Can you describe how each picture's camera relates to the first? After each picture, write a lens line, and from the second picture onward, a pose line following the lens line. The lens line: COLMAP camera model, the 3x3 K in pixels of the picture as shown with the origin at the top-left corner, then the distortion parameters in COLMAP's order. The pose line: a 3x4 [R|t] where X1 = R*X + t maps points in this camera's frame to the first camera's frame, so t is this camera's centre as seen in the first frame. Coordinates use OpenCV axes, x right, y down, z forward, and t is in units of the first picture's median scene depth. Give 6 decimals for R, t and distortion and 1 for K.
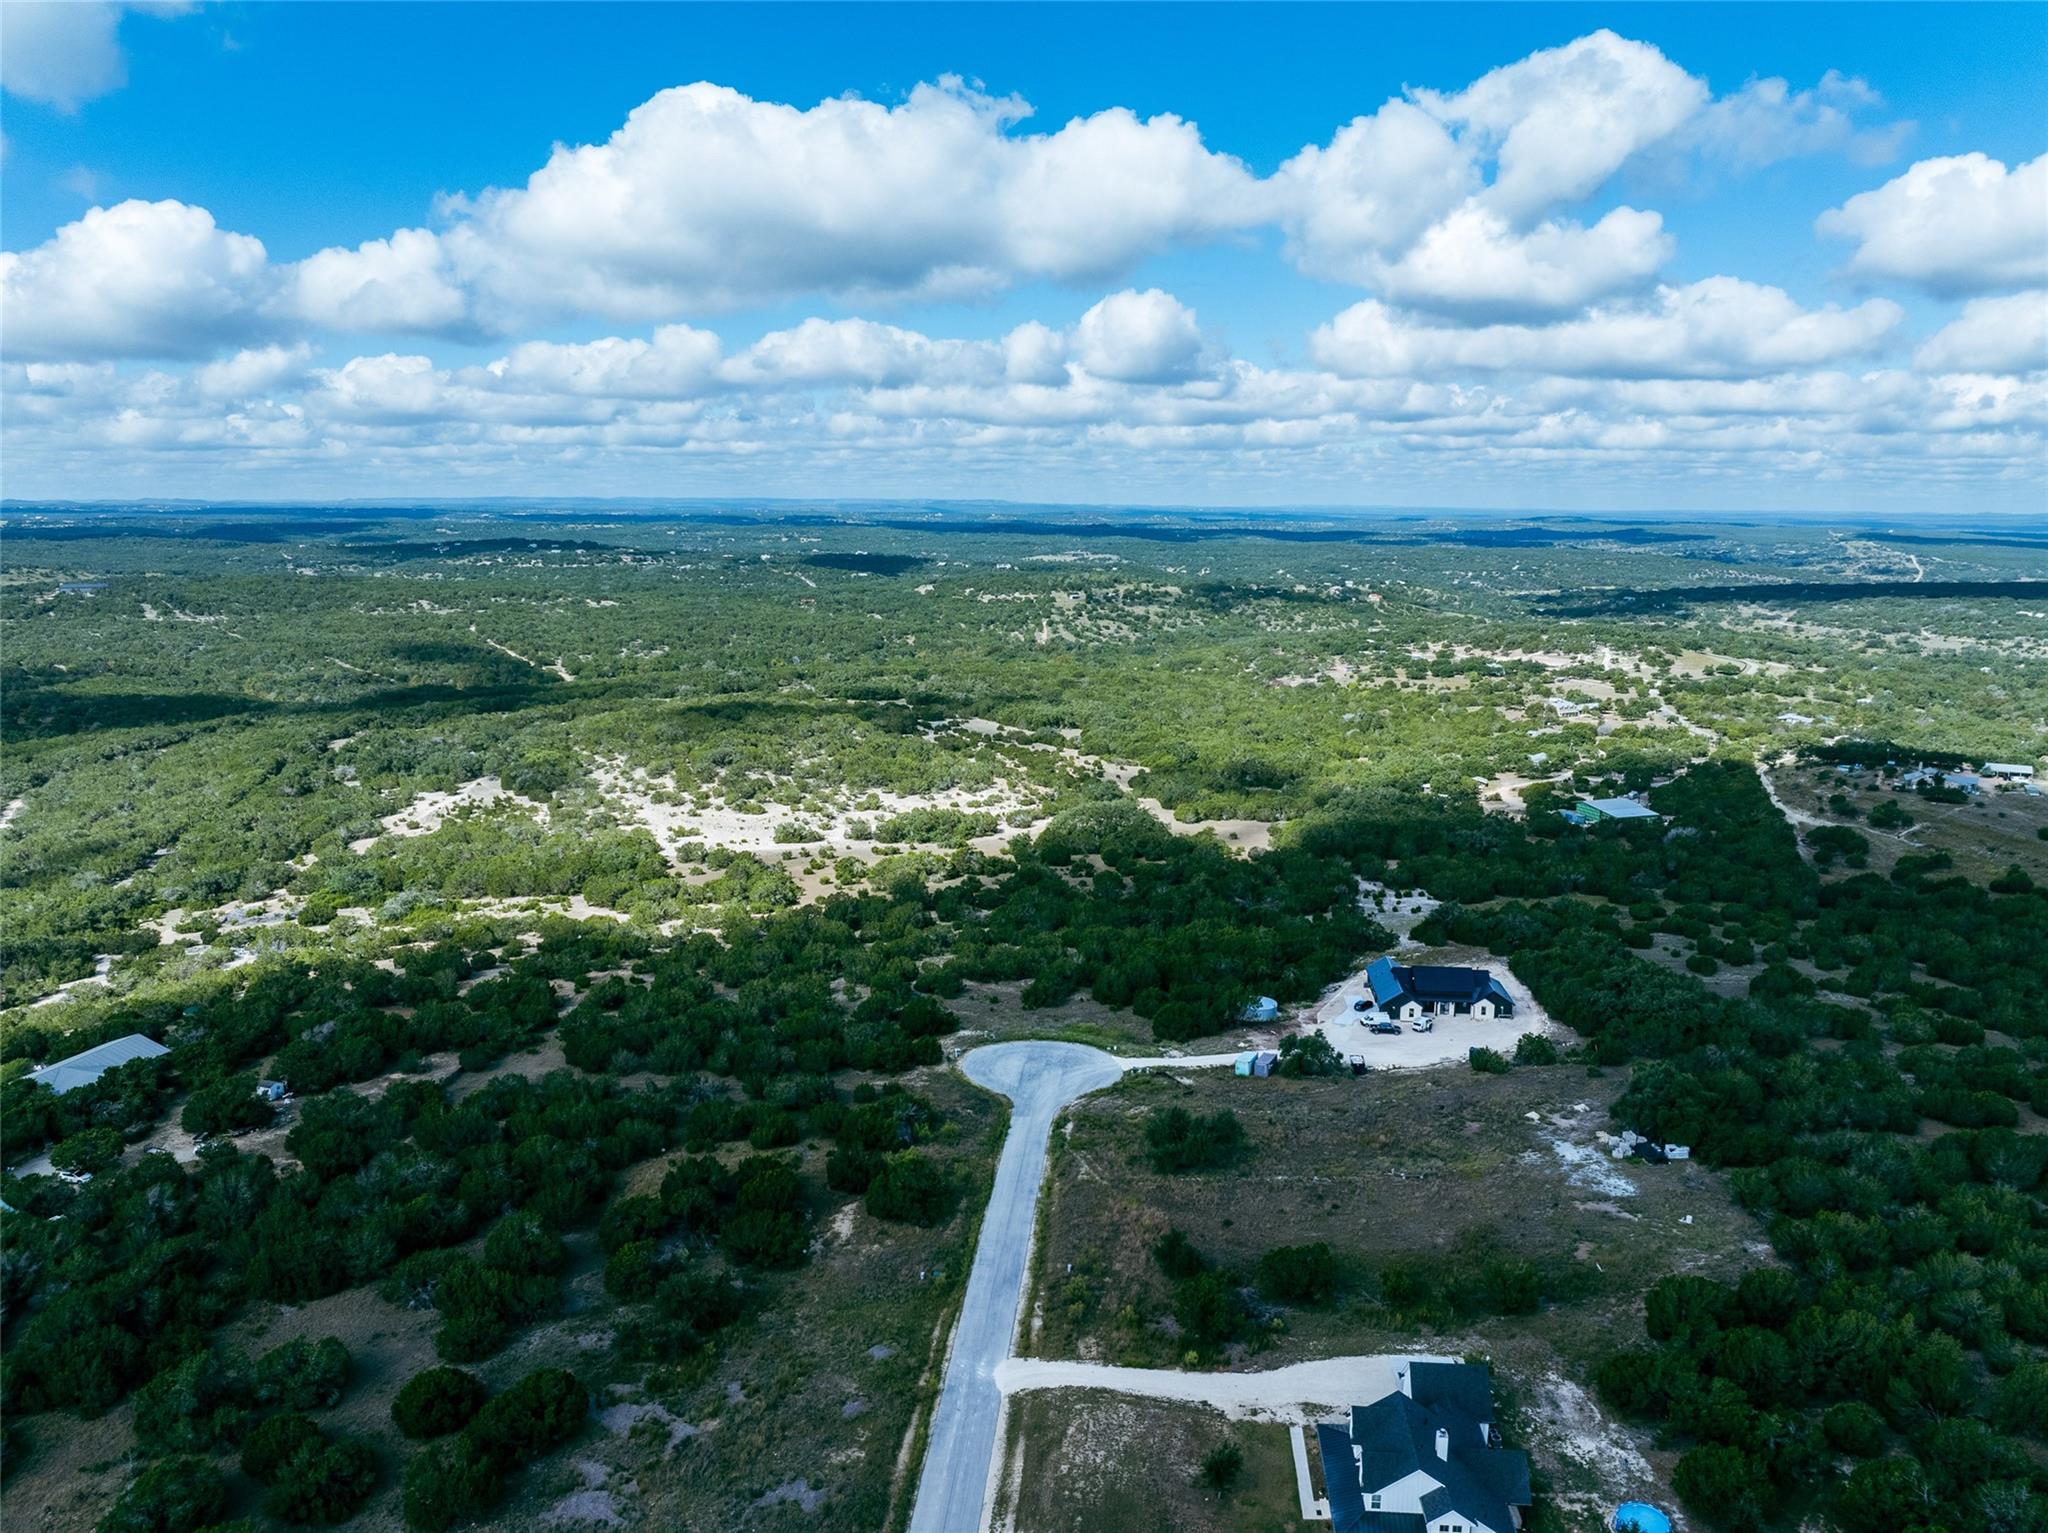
lens RADIAL K [[1436.9, 0, 1010.2], [0, 1436.9, 776.1], [0, 0, 1]] dist [-0.054118, 0.021766]
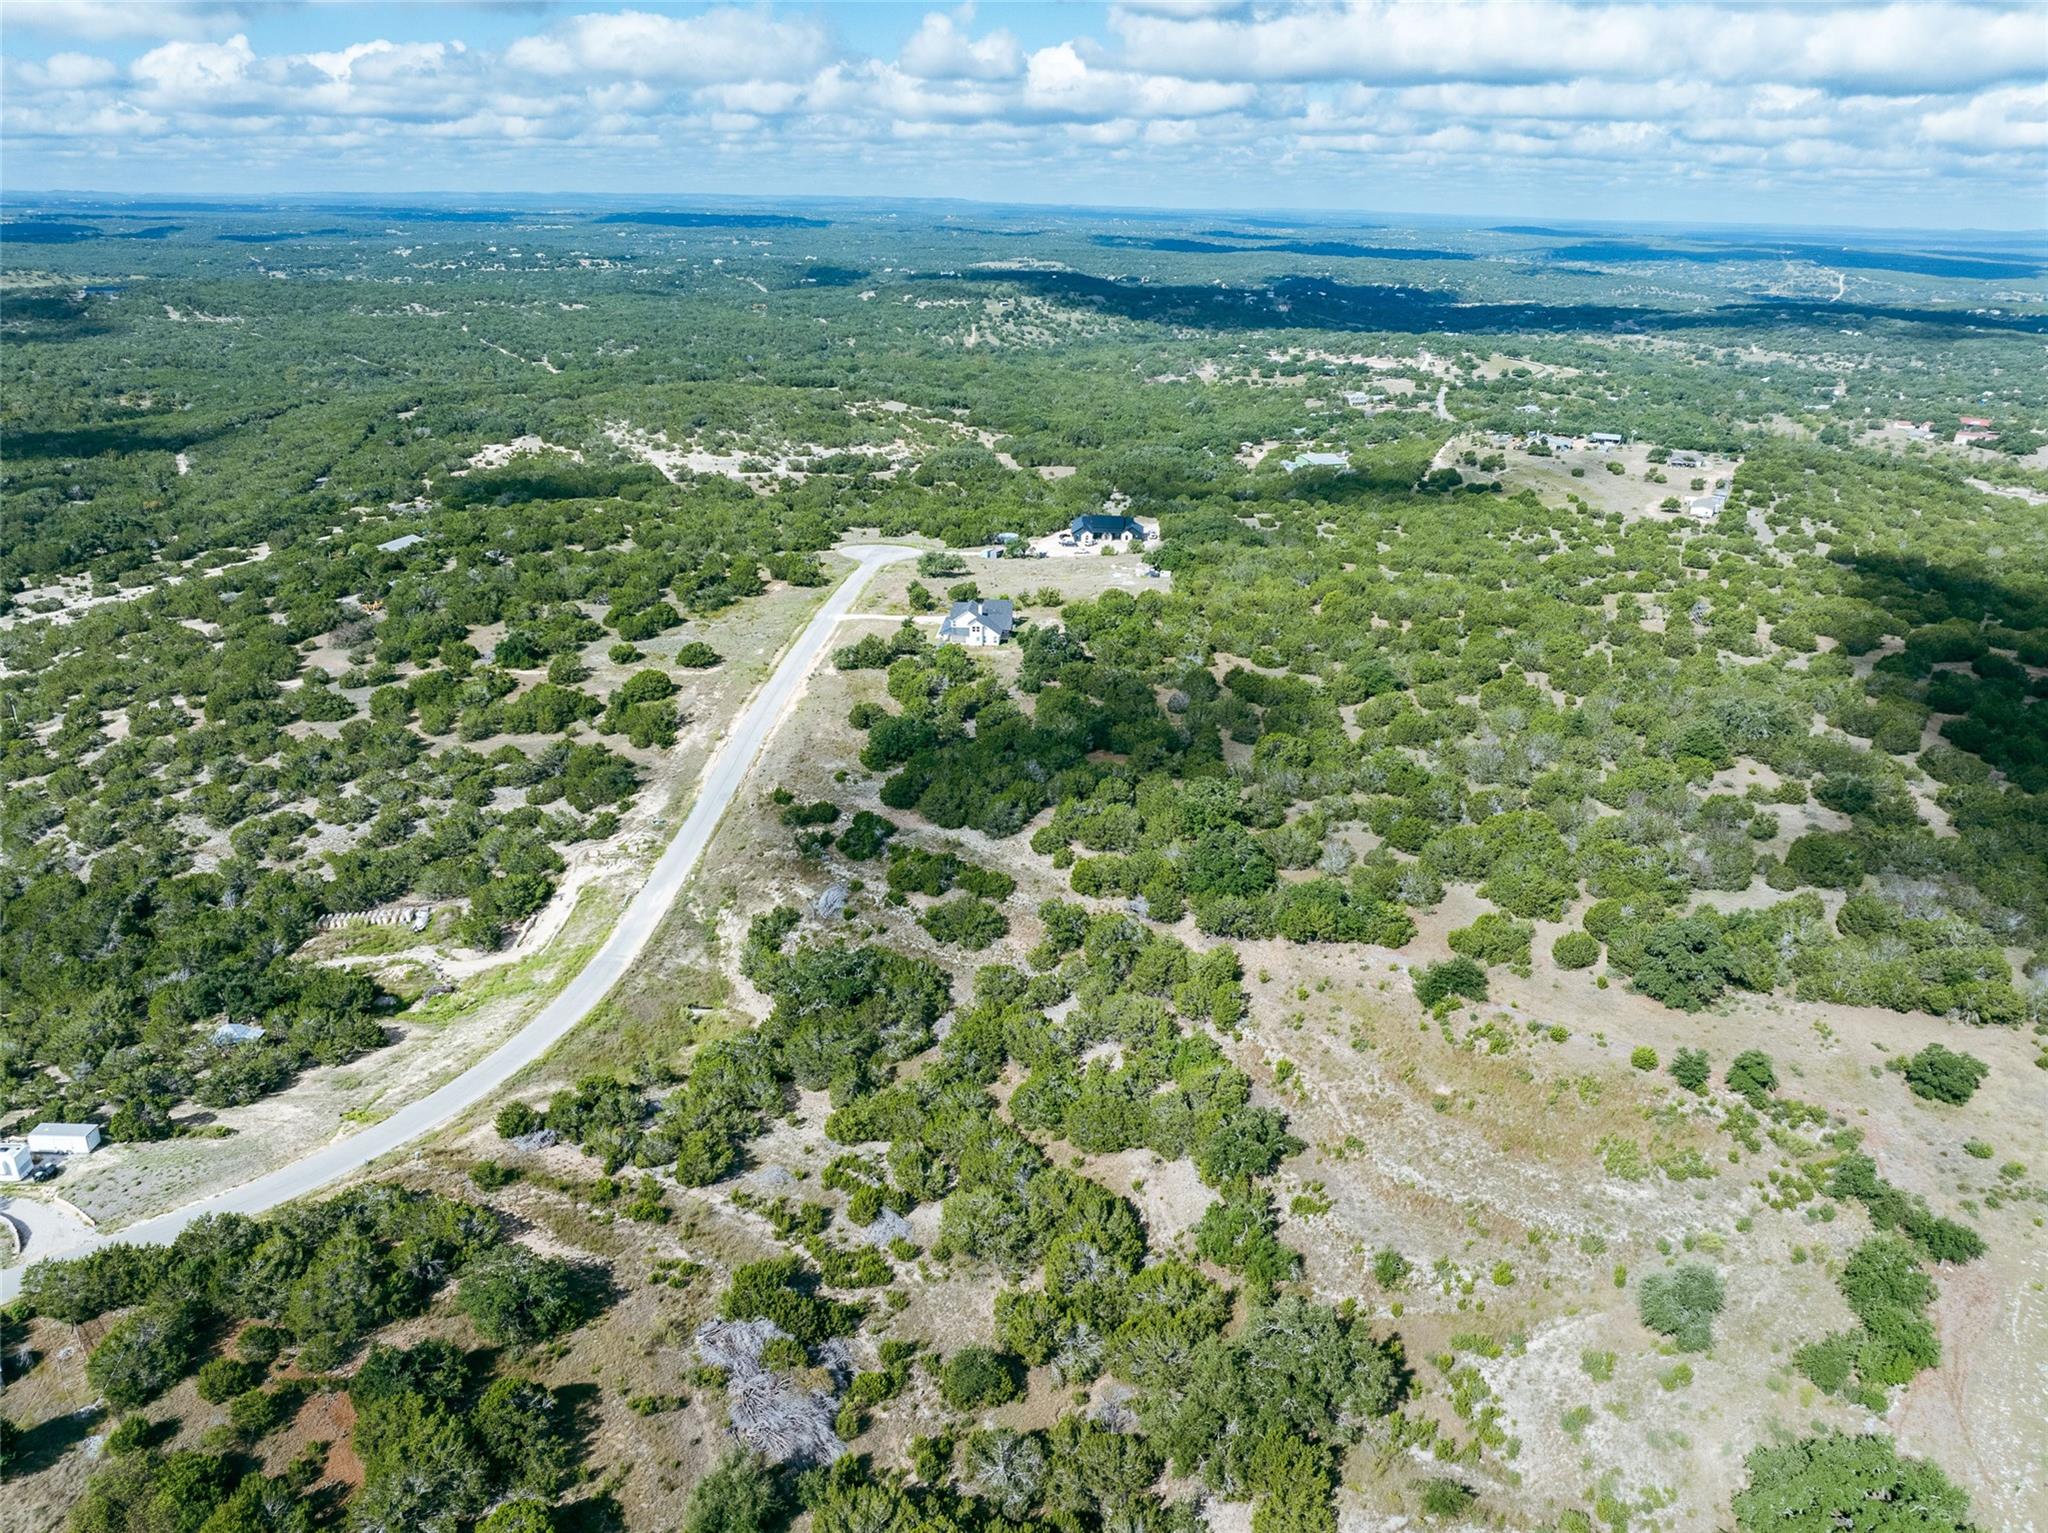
lens RADIAL K [[1436.9, 0, 1029.9], [0, 1436.9, 737.8], [0, 0, 1]] dist [-0.054118, 0.021766]
pose [[0.999179, -0.000844, 0.040496, 0.040001], [-0.006052, 0.985449, 0.169862, 0.032218], [-0.040050, -0.169968, 0.984635, -0.269267]]
